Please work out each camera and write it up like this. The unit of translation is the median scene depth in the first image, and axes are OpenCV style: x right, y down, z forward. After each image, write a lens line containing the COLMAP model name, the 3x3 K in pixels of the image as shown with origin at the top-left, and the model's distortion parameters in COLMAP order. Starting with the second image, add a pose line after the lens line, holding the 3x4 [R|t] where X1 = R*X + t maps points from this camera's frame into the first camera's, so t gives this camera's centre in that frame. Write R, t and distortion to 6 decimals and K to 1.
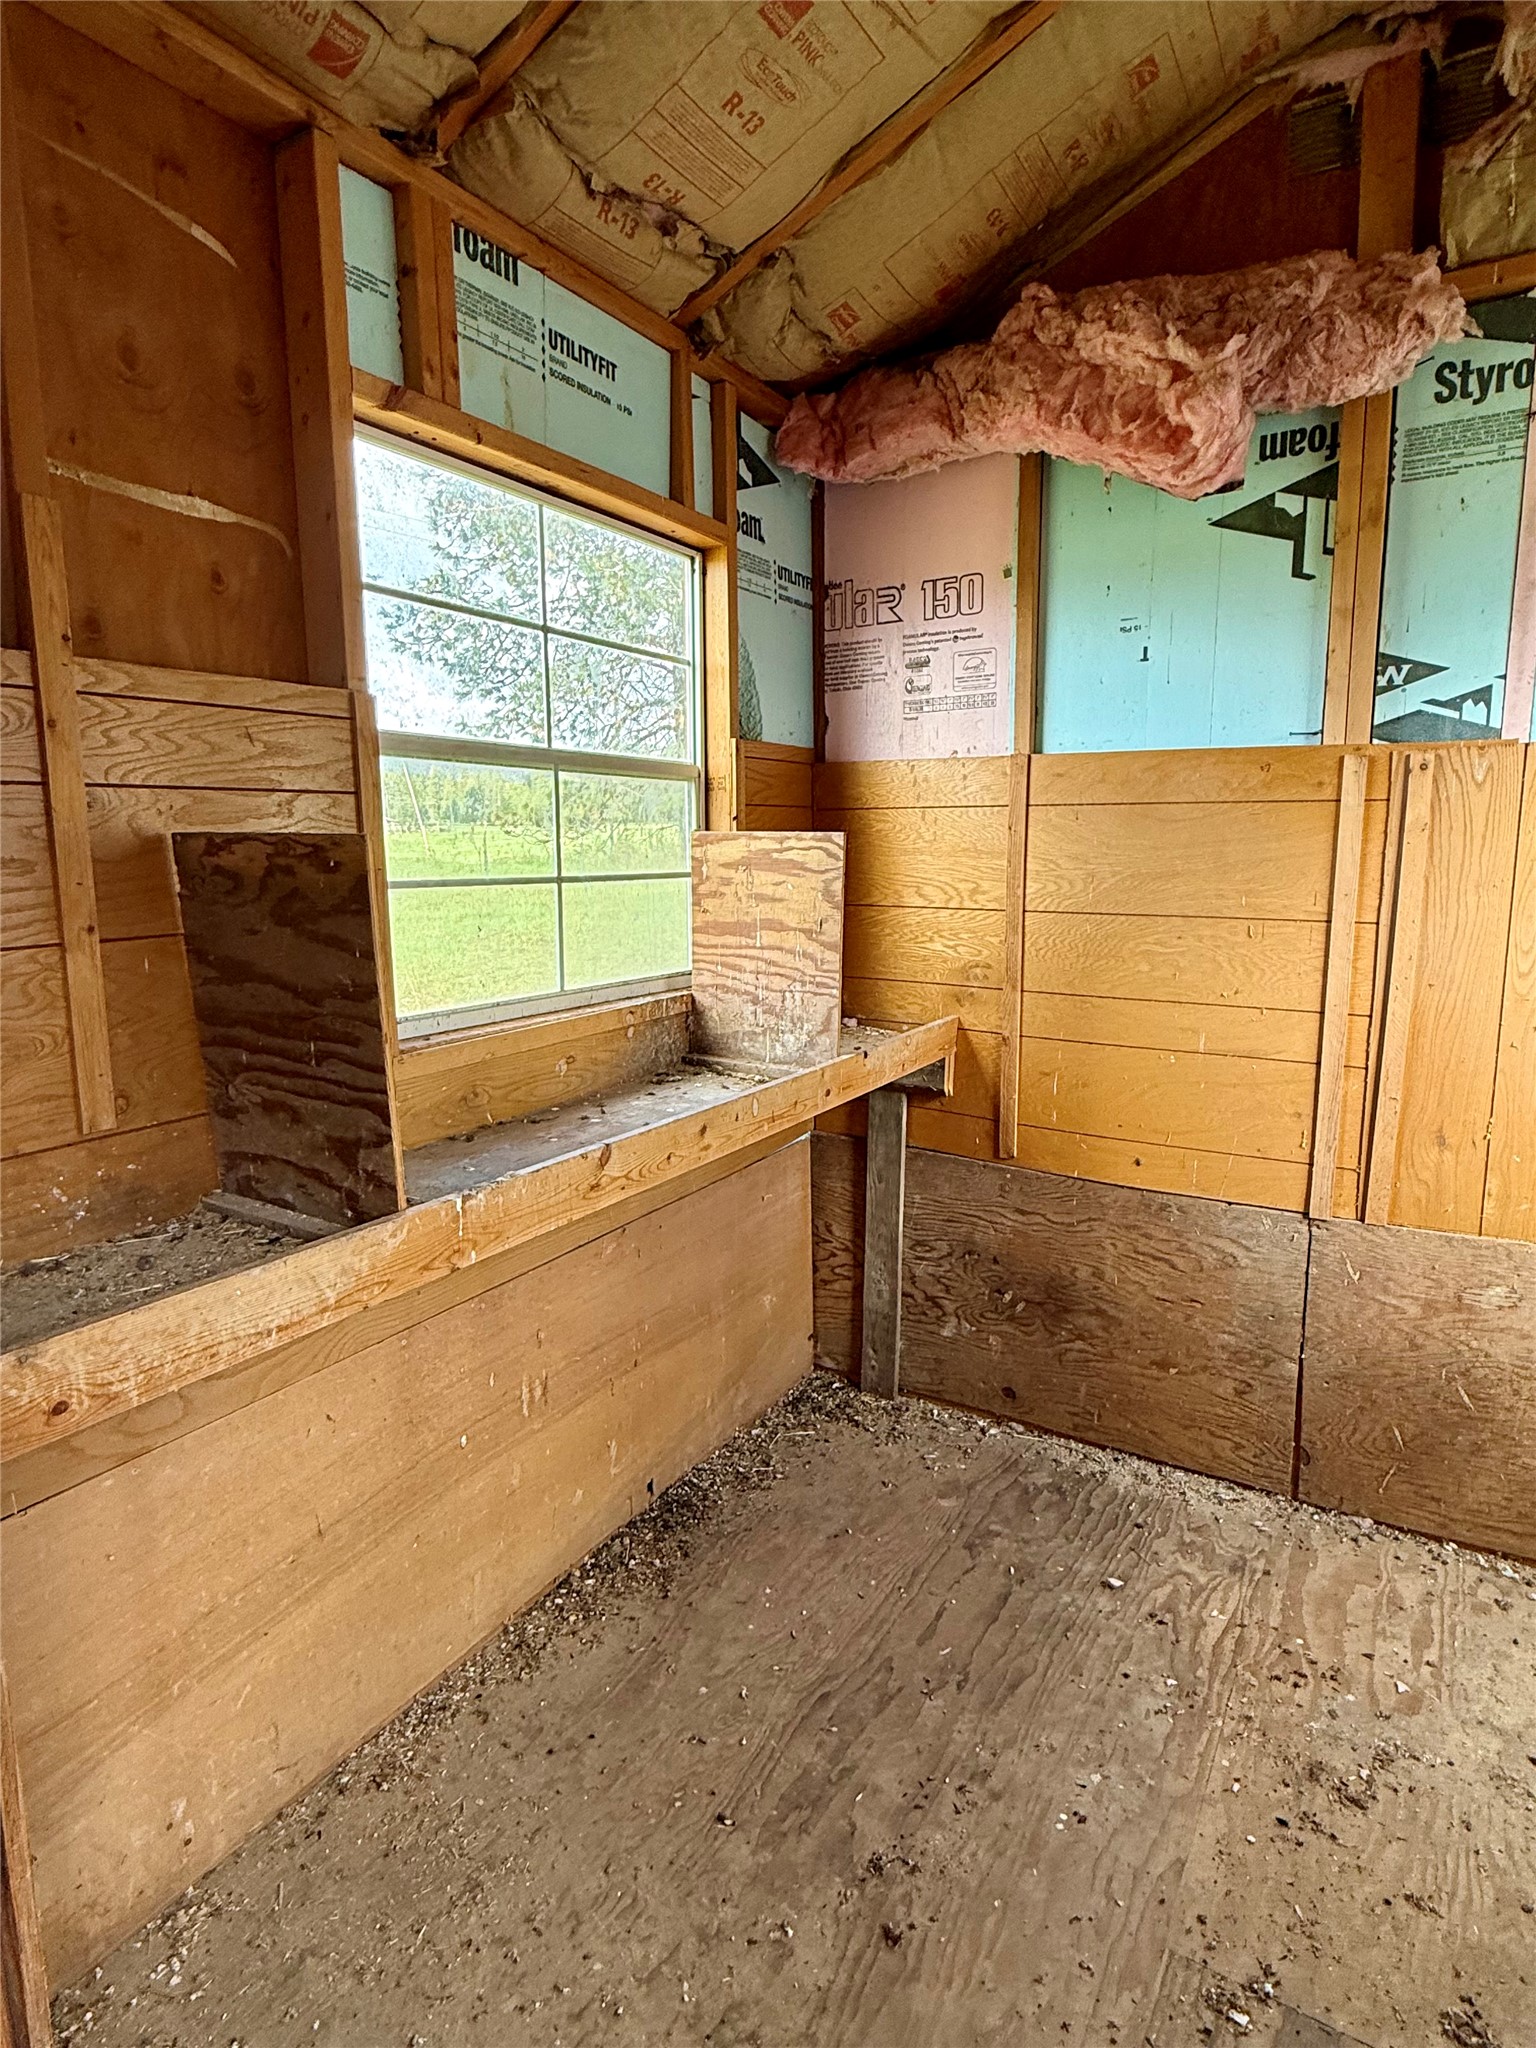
lens RADIAL K [[1117.8, 0, 775.5], [0, 1117.8, 1023.5], [0, 0, 1]] dist [-0.000428, -0.000636]
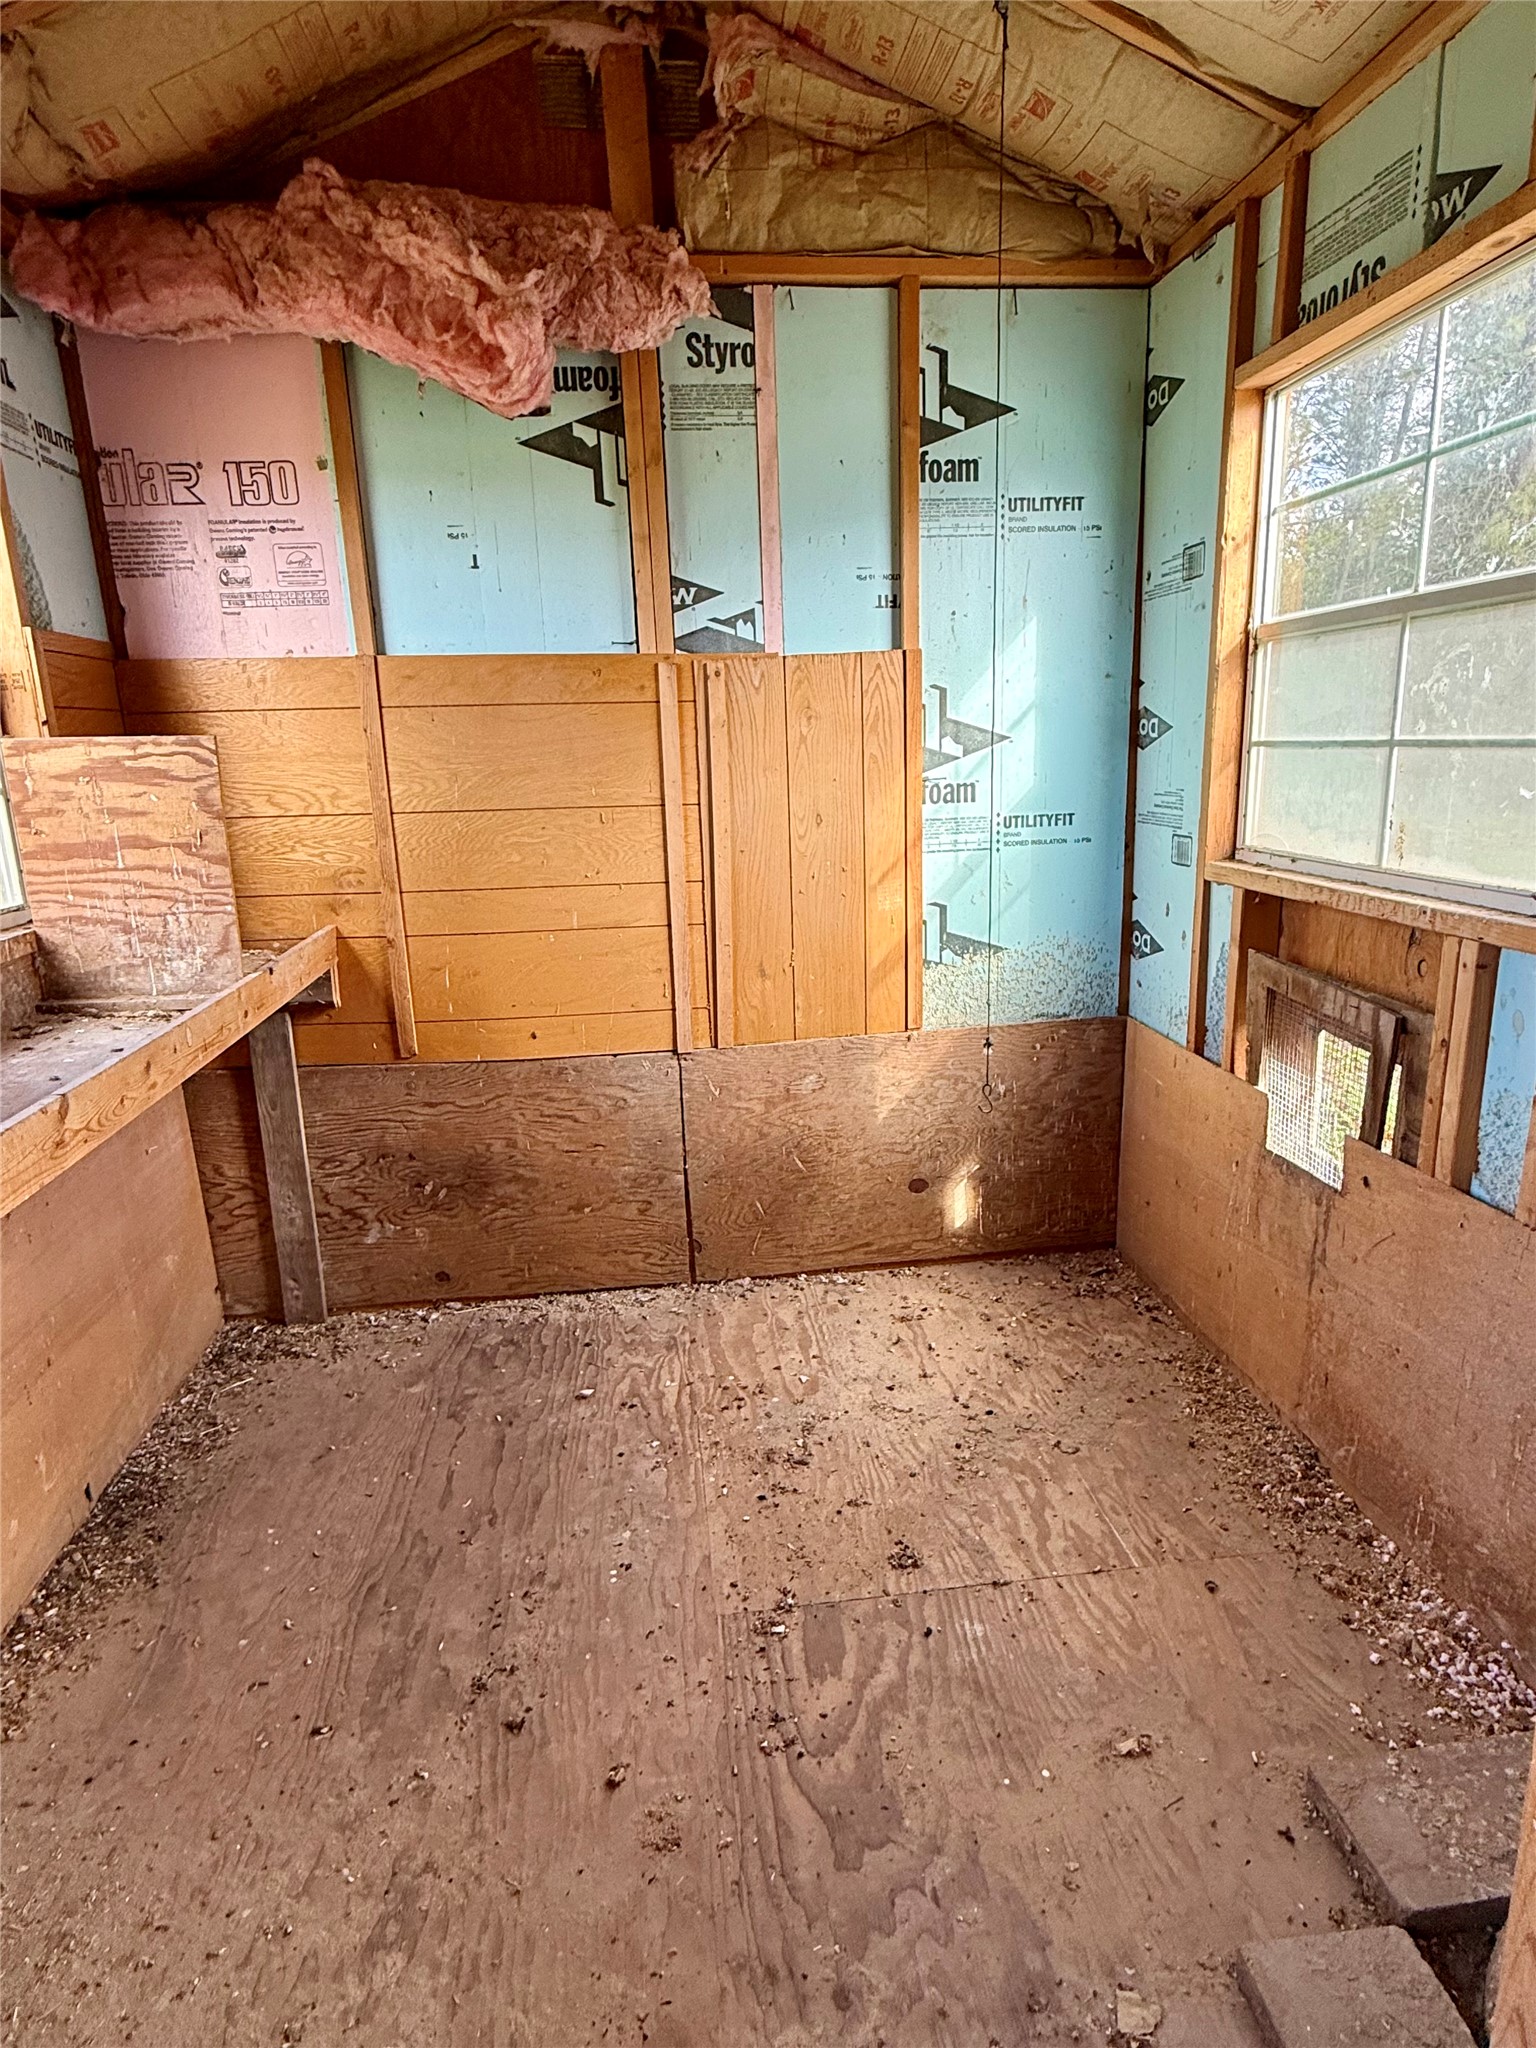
lens RADIAL K [[1117.8, 0, 775.5], [0, 1117.8, 1023.5], [0, 0, 1]] dist [-0.000428, -0.000636]
pose [[0.785731, -0.169215, 0.594973, -0.157233], [0.123684, 0.985410, 0.116919, 0.013689], [-0.606076, -0.018278, 0.795196, -0.027029]]
